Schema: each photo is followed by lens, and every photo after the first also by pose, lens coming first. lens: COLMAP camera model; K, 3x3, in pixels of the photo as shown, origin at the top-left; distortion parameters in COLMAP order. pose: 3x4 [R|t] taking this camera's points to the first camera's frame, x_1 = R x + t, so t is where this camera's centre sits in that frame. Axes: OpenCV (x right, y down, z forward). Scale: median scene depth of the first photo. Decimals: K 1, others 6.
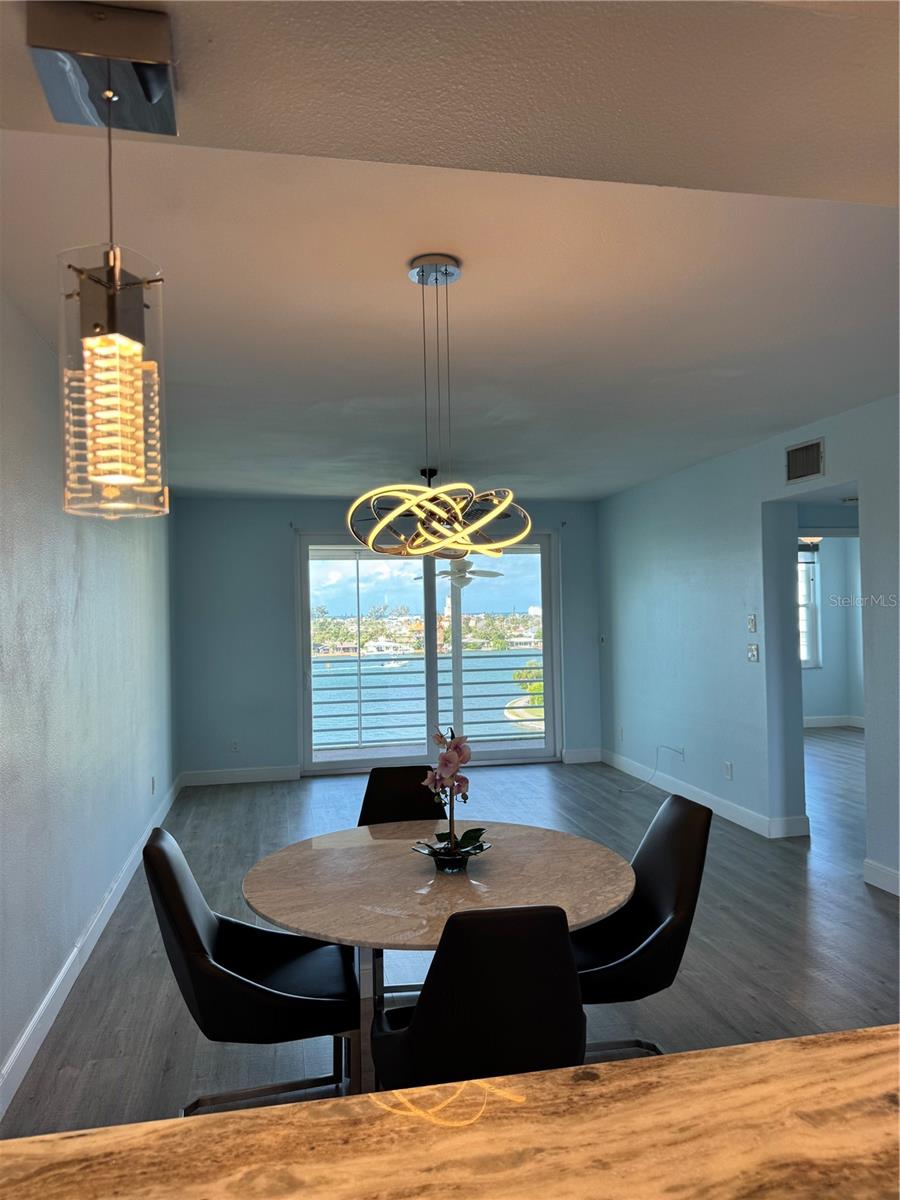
lens RADIAL K [[845.1, 0, 447.1], [0, 845.1, 606.1], [0, 0, 1]] dist [0.125123, -0.205221]
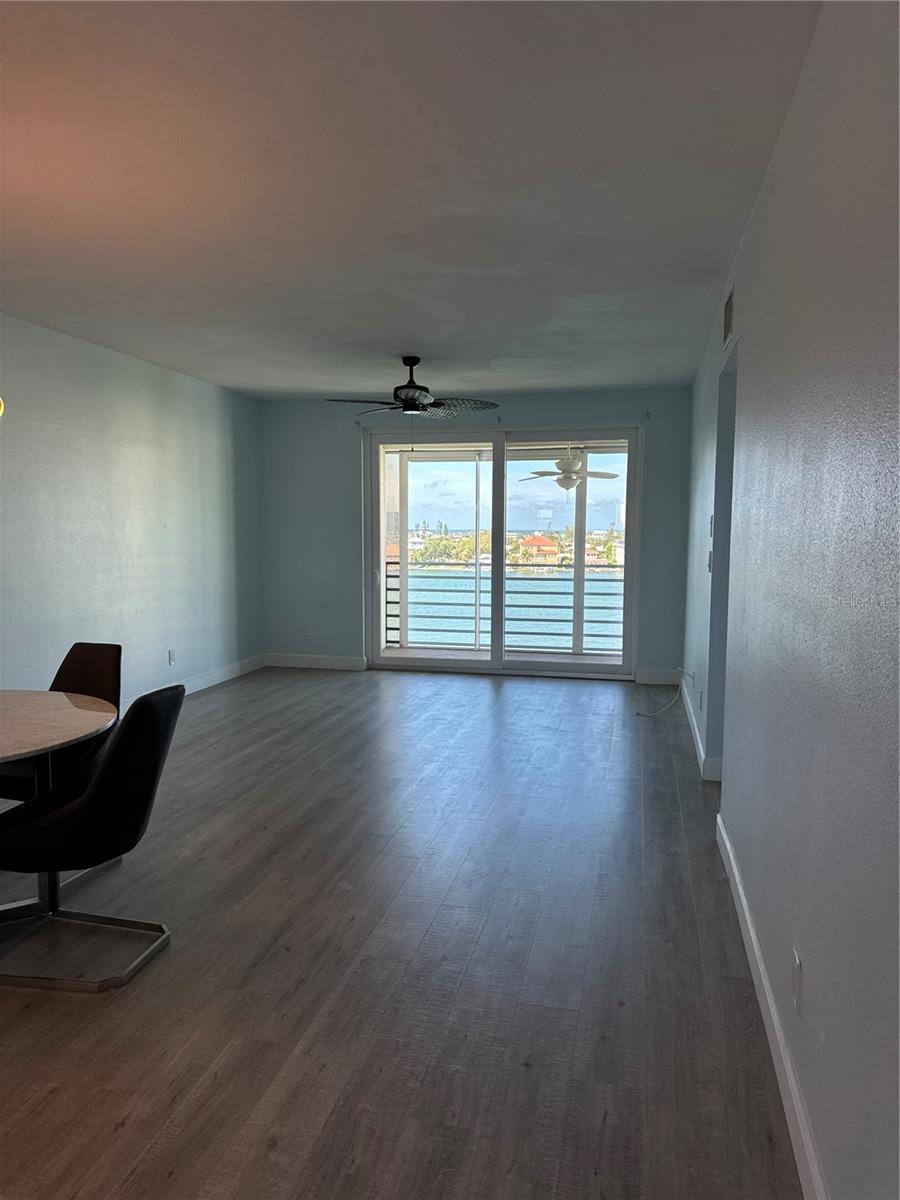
lens RADIAL K [[845.1, 0, 447.1], [0, 845.1, 606.1], [0, 0, 1]] dist [0.125123, -0.205221]
pose [[0.912578, 0.062313, -0.404128, 0.432789], [-0.020835, 0.994123, 0.106236, 0.013414], [0.408373, -0.088529, 0.908512, 0.127832]]
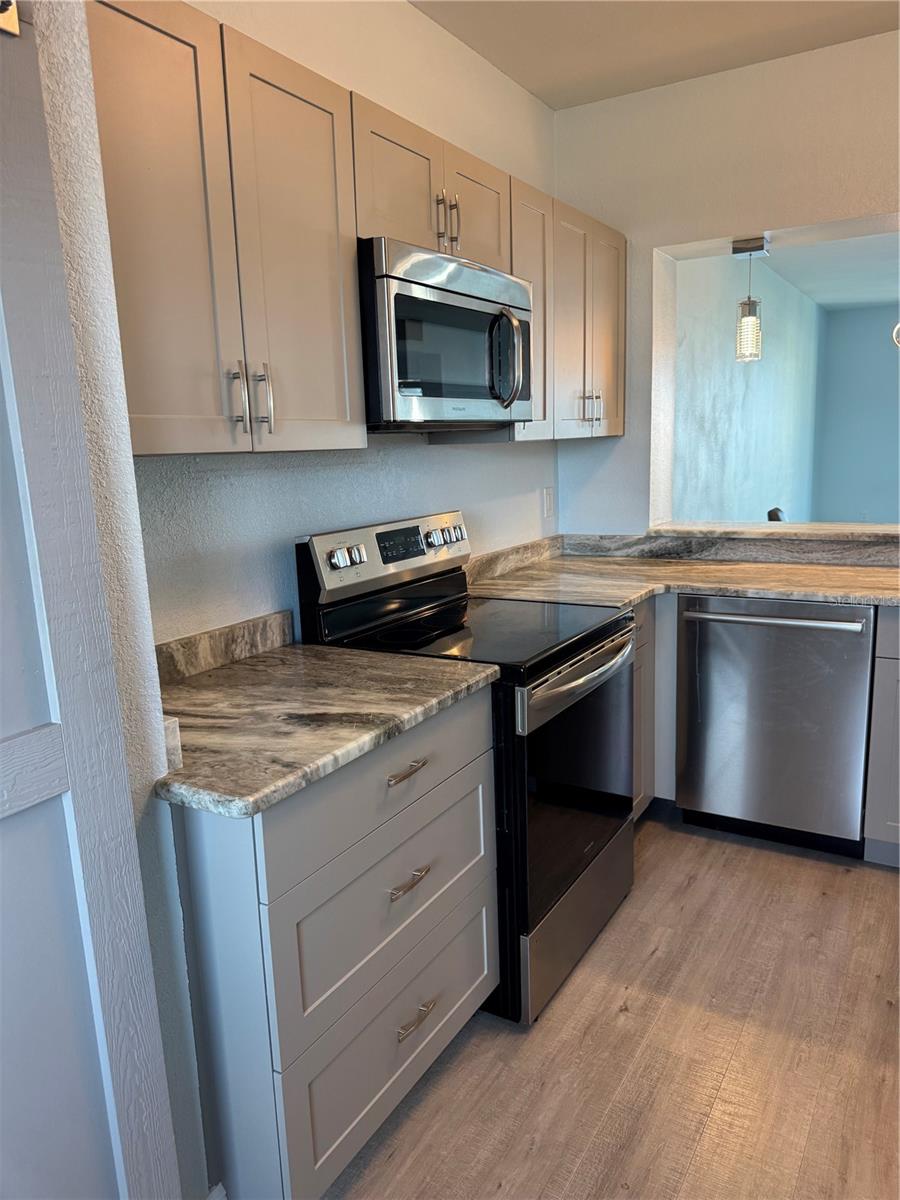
lens RADIAL K [[845.1, 0, 447.1], [0, 845.1, 606.1], [0, 0, 1]] dist [0.125123, -0.205221]
pose [[0.737606, 0.123361, -0.663867, 0.186396], [0.025685, 0.977332, 0.210148, 0.018493], [0.674743, -0.172058, 0.717717, -0.407753]]
